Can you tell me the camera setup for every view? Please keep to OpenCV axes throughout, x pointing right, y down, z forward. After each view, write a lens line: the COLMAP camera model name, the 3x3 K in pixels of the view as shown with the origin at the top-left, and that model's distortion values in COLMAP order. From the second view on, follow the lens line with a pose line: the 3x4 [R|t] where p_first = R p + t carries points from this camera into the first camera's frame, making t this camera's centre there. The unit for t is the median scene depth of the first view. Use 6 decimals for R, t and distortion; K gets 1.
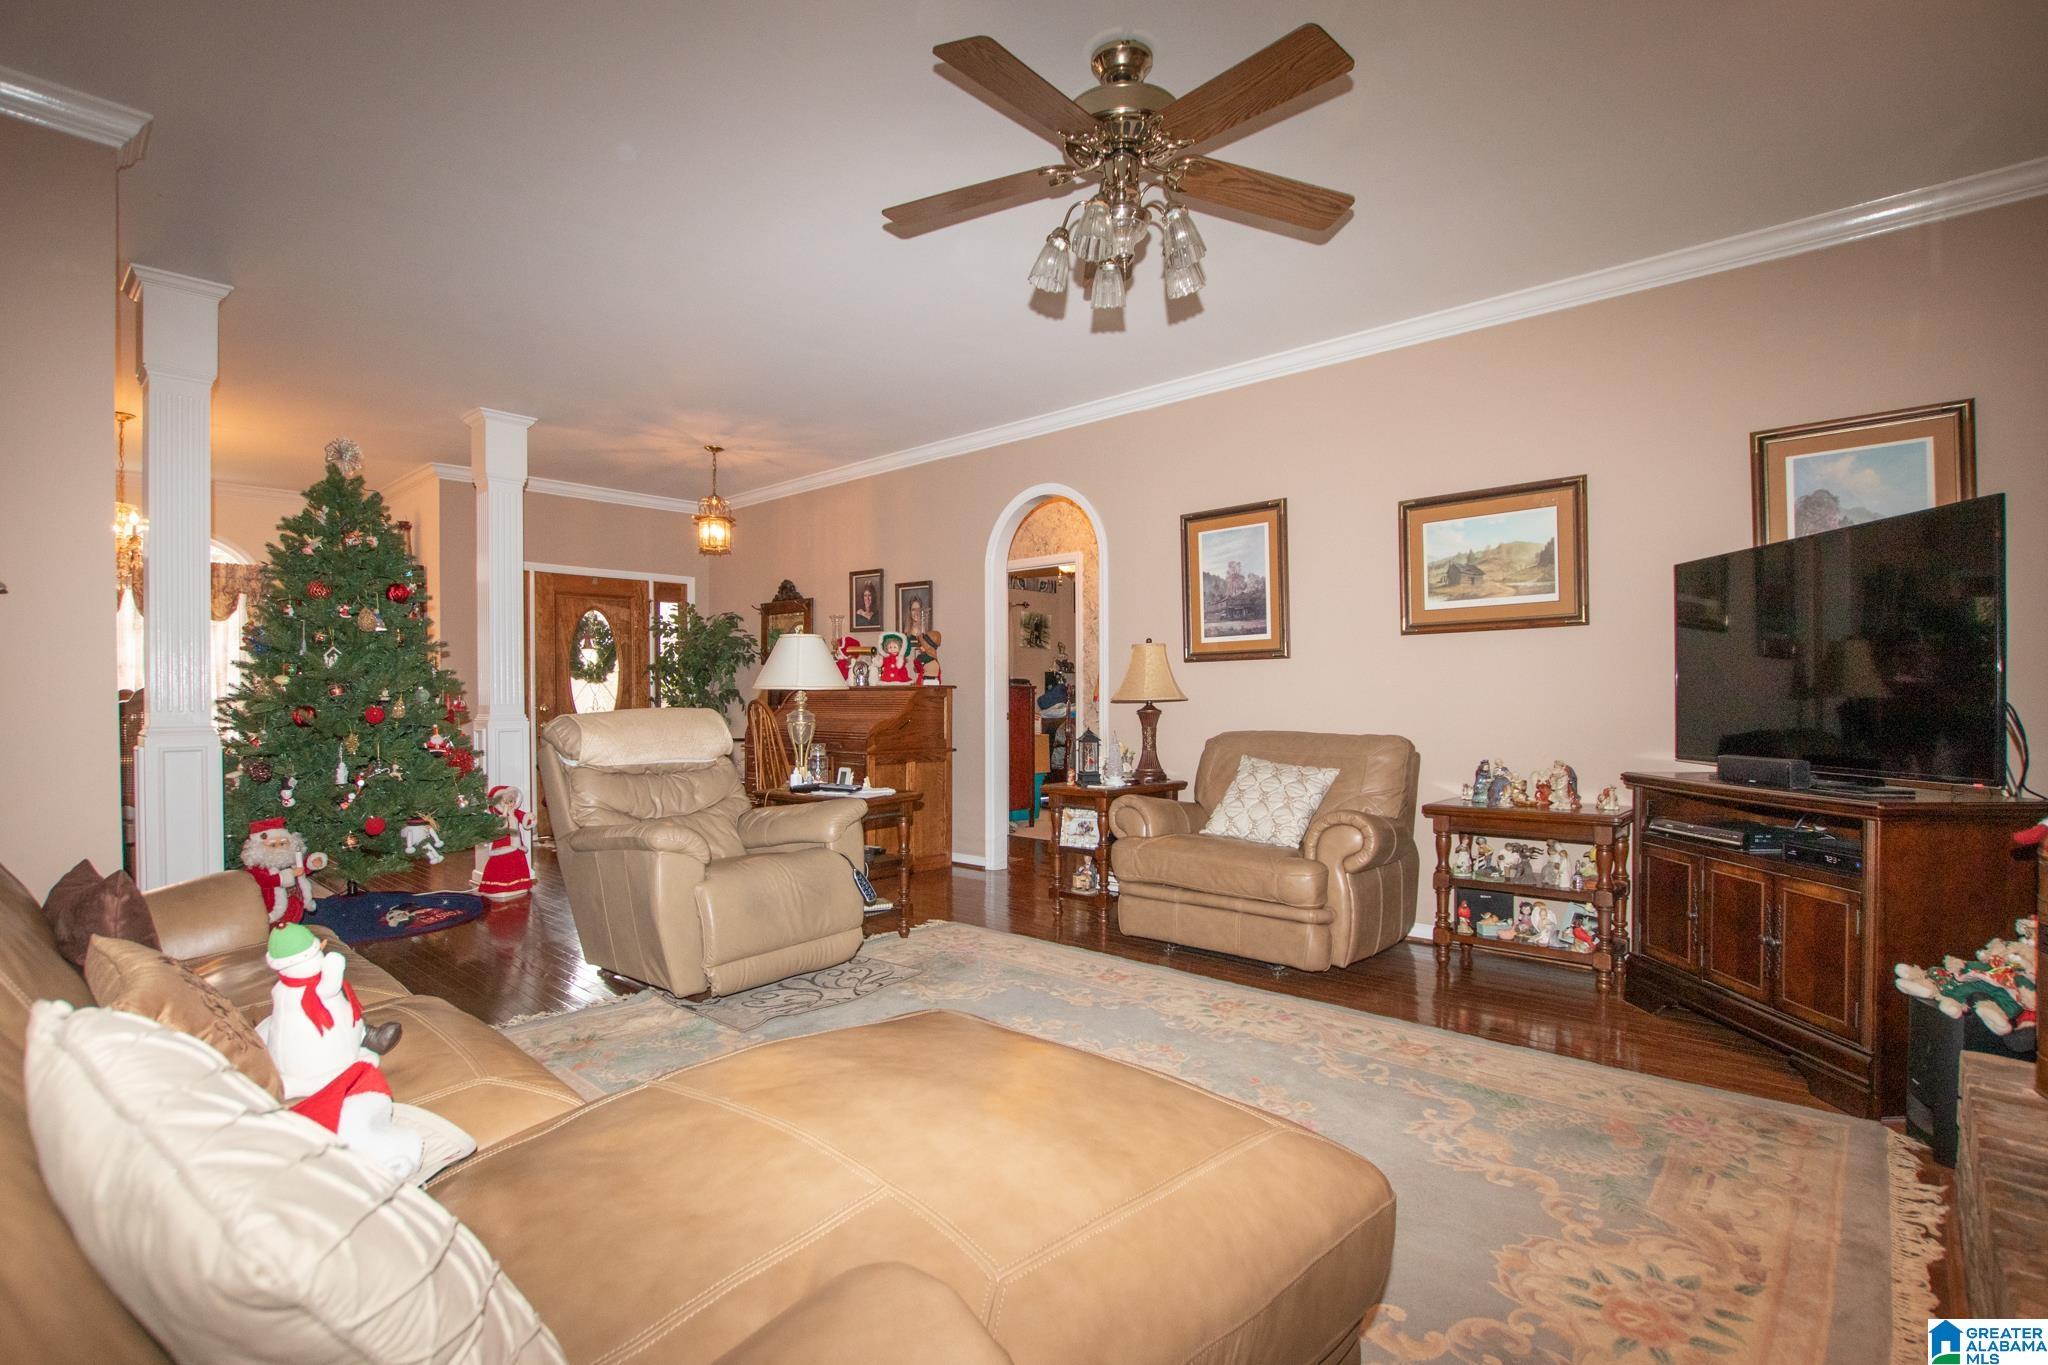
lens RADIAL K [[987.8, 0, 1012.7], [0, 987.8, 696.9], [0, 0, 1]] dist [-0.030485, 0.000195]
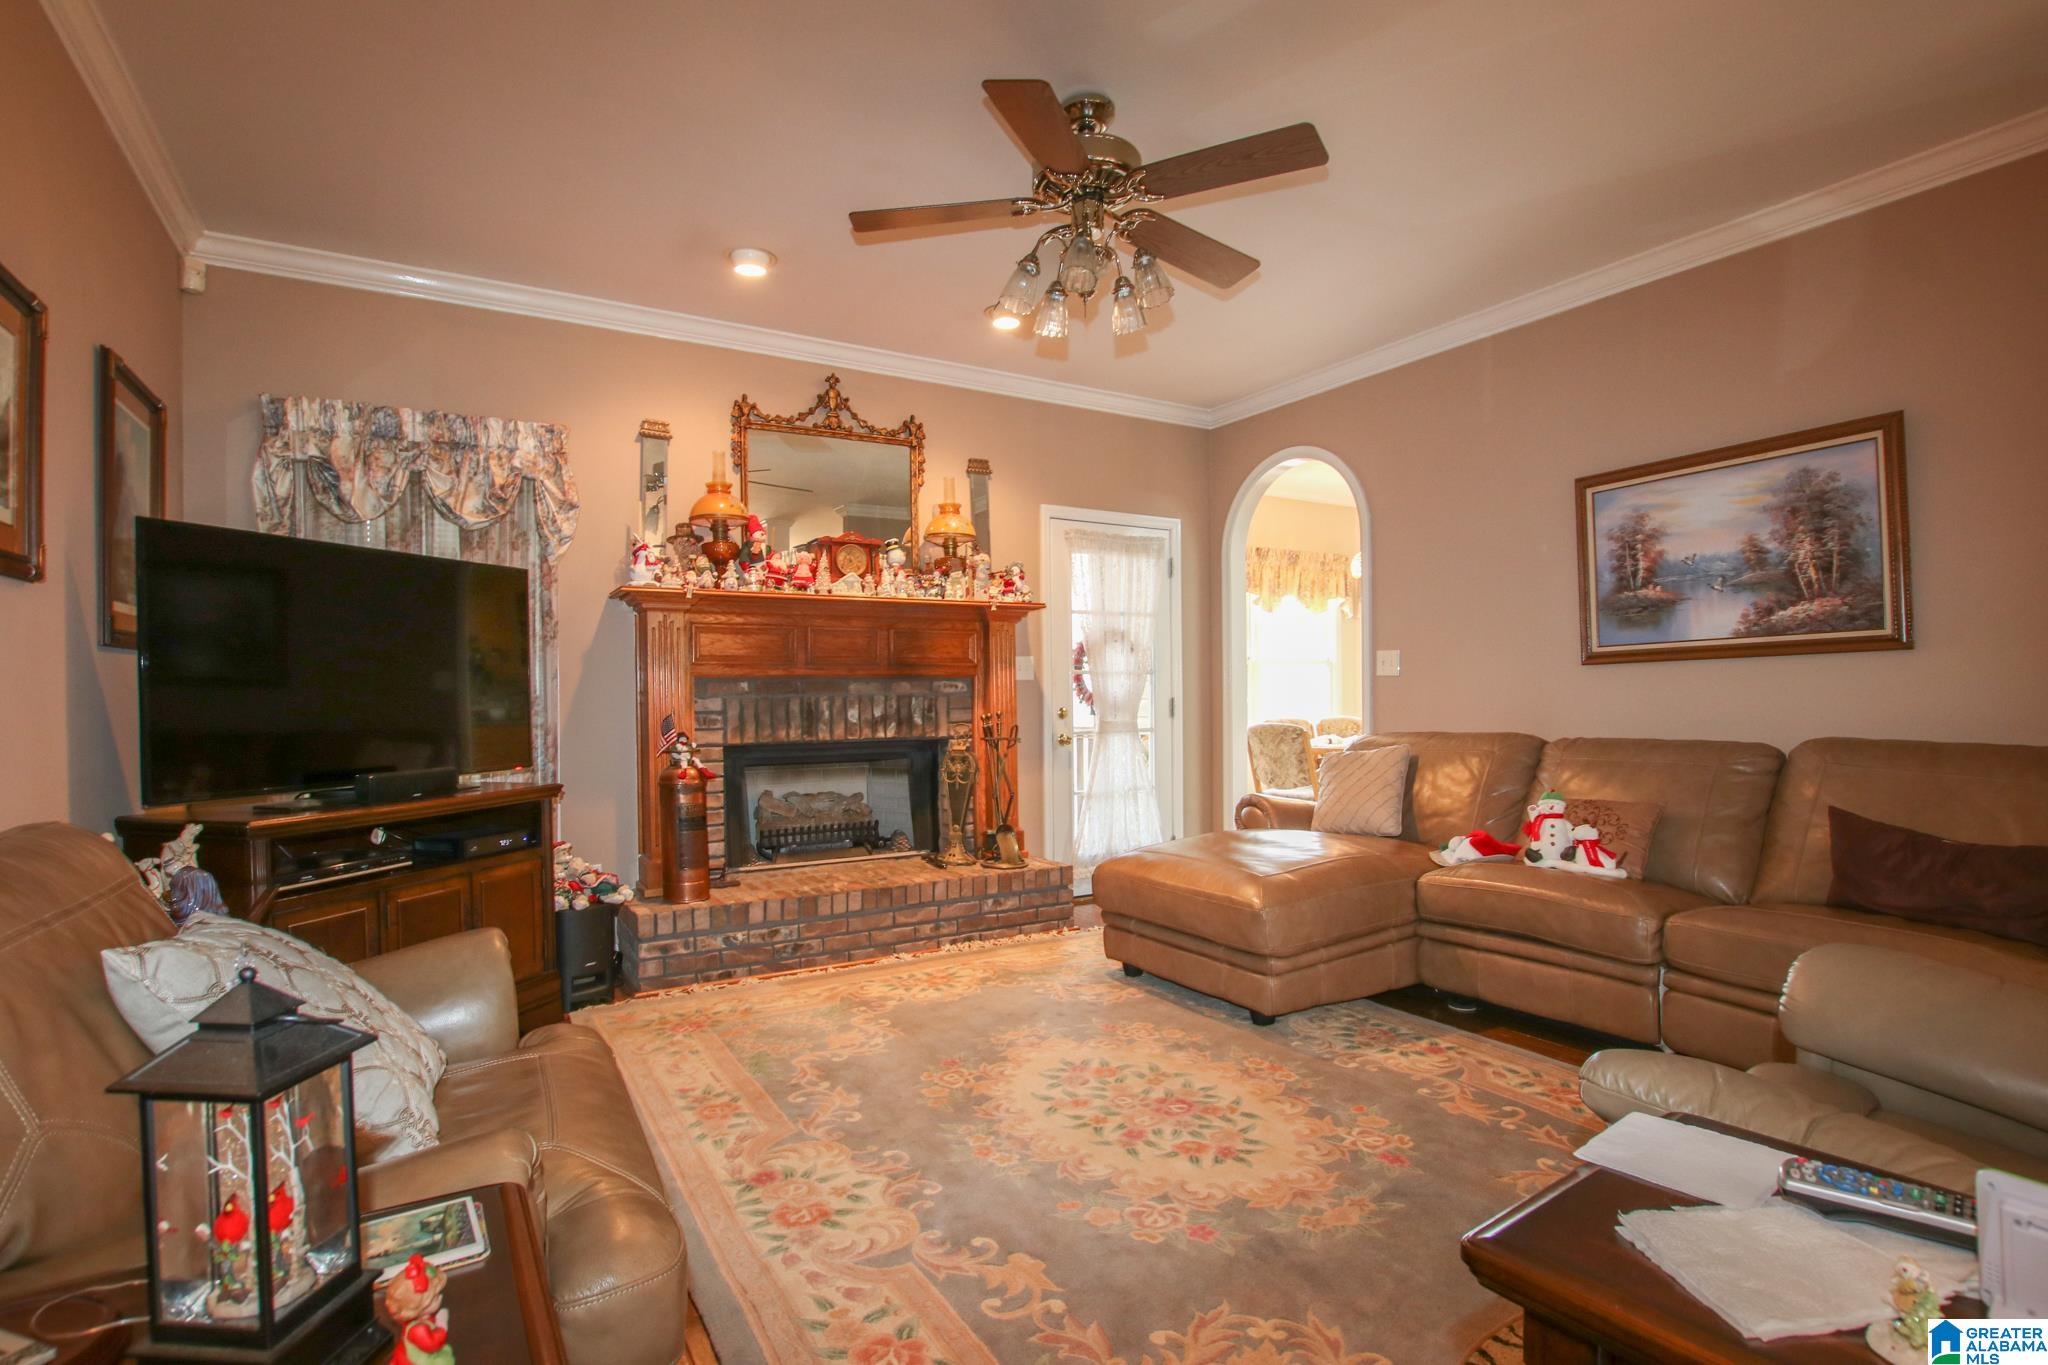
lens RADIAL K [[972.8, 0, 1013.2], [0, 972.8, 703.5], [0, 0, 1]] dist [-0.028088, 0.001019]
pose [[-0.958693, 0.011083, 0.284228, -0.065427], [0.014188, 0.999860, 0.008868, -0.004464], [-0.284090, 0.012534, -0.958716, 1.237974]]
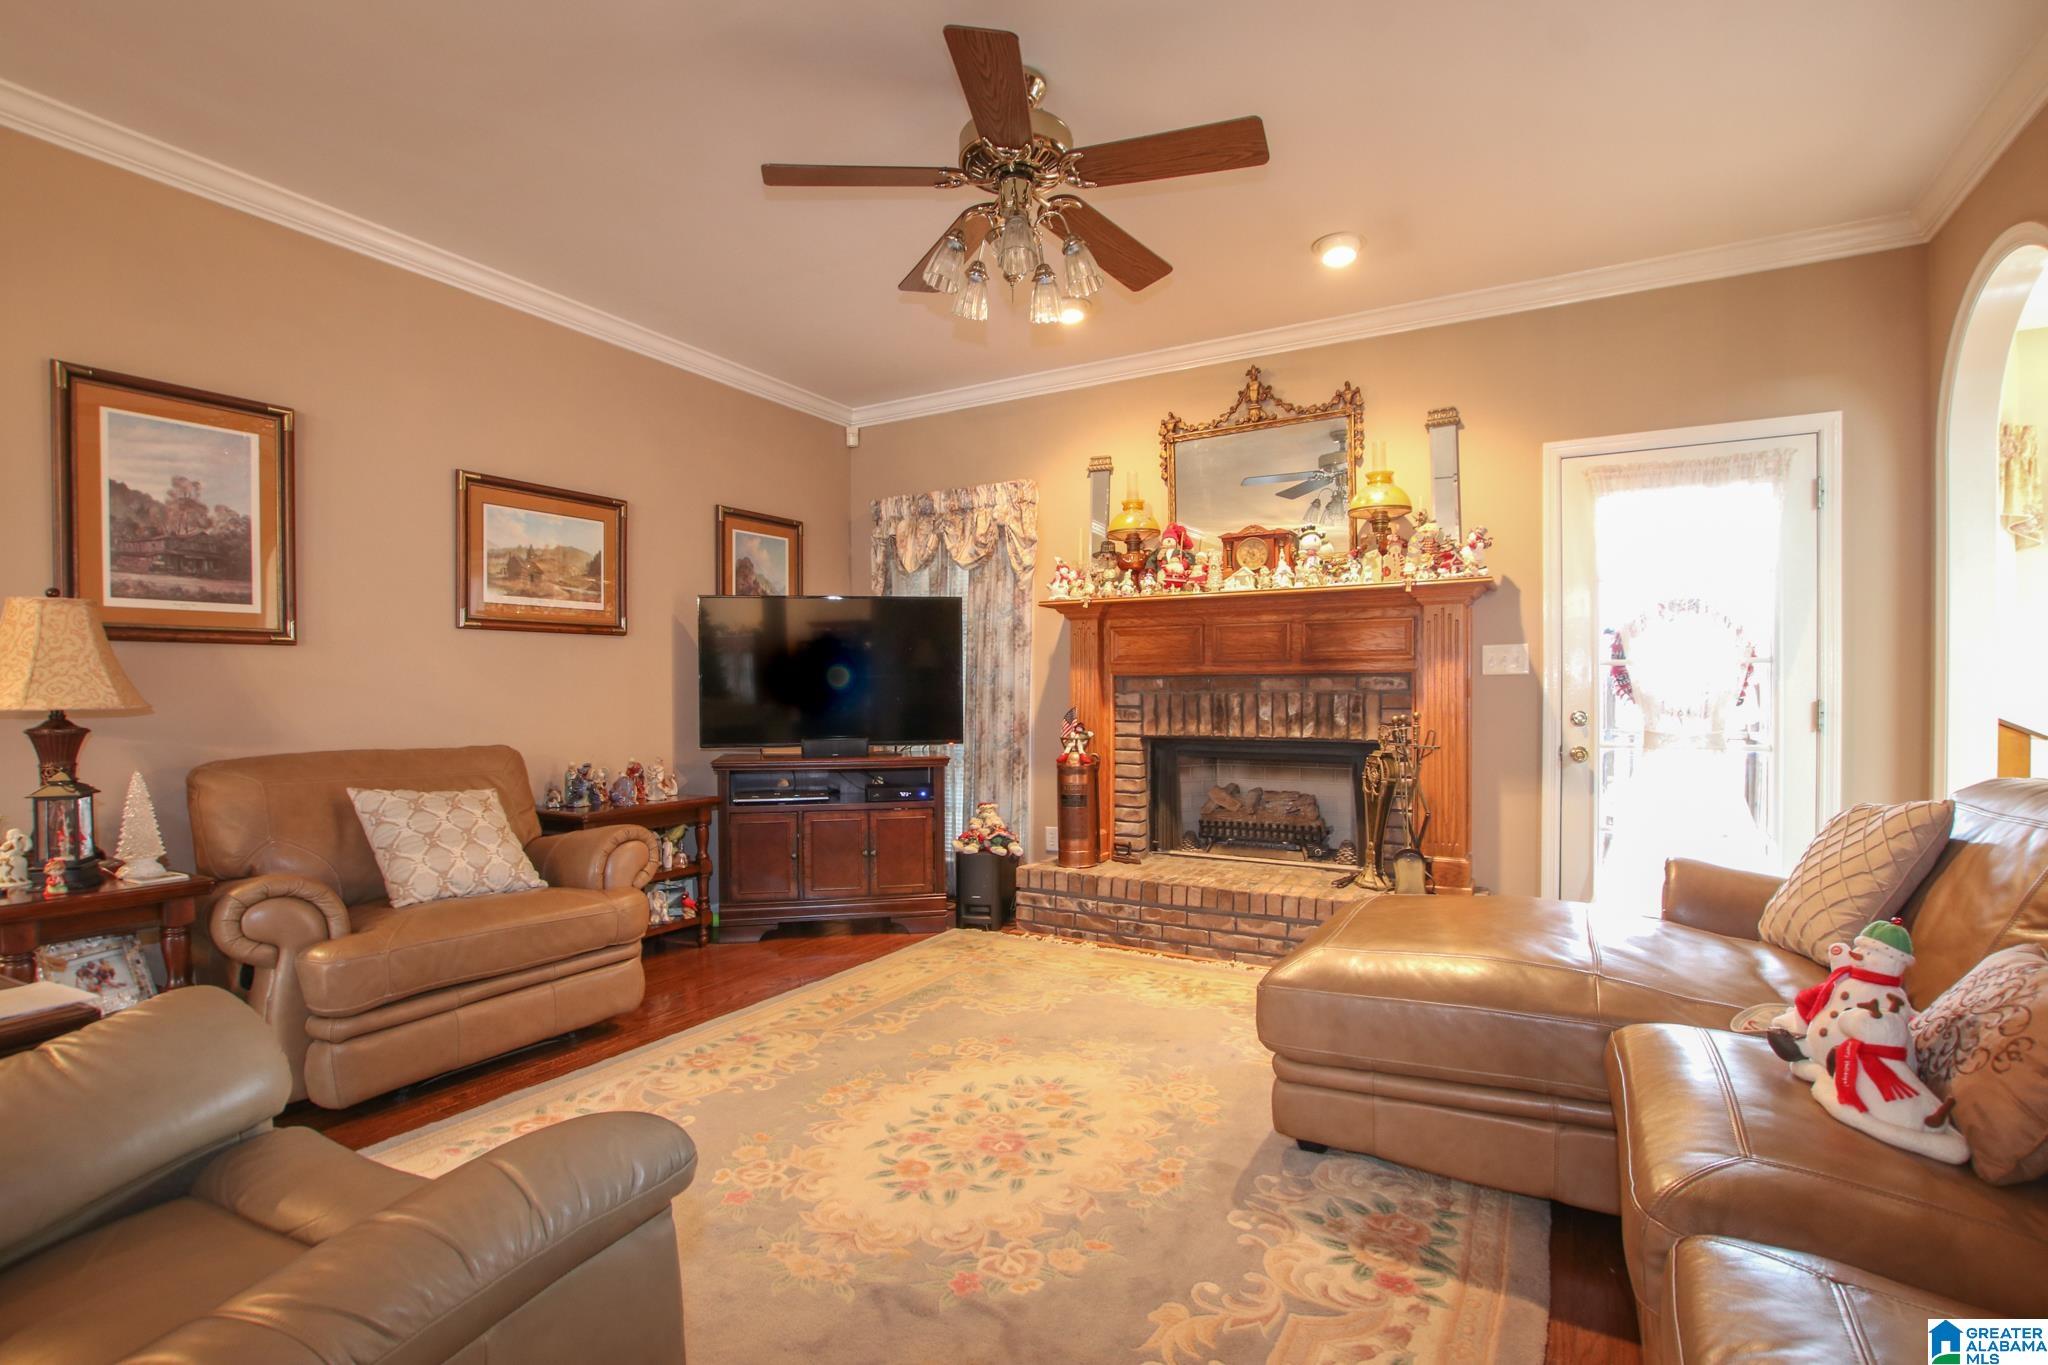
lens RADIAL K [[948.4, 0, 1027.9], [0, 948.4, 699.2], [0, 0, 1]] dist [-0.025313, 0.000436]
pose [[-0.227363, -0.002017, 0.973808, -0.522752], [0.002802, 0.999992, 0.002726, -0.002363], [-0.973806, 0.003349, -0.227356, 0.734657]]
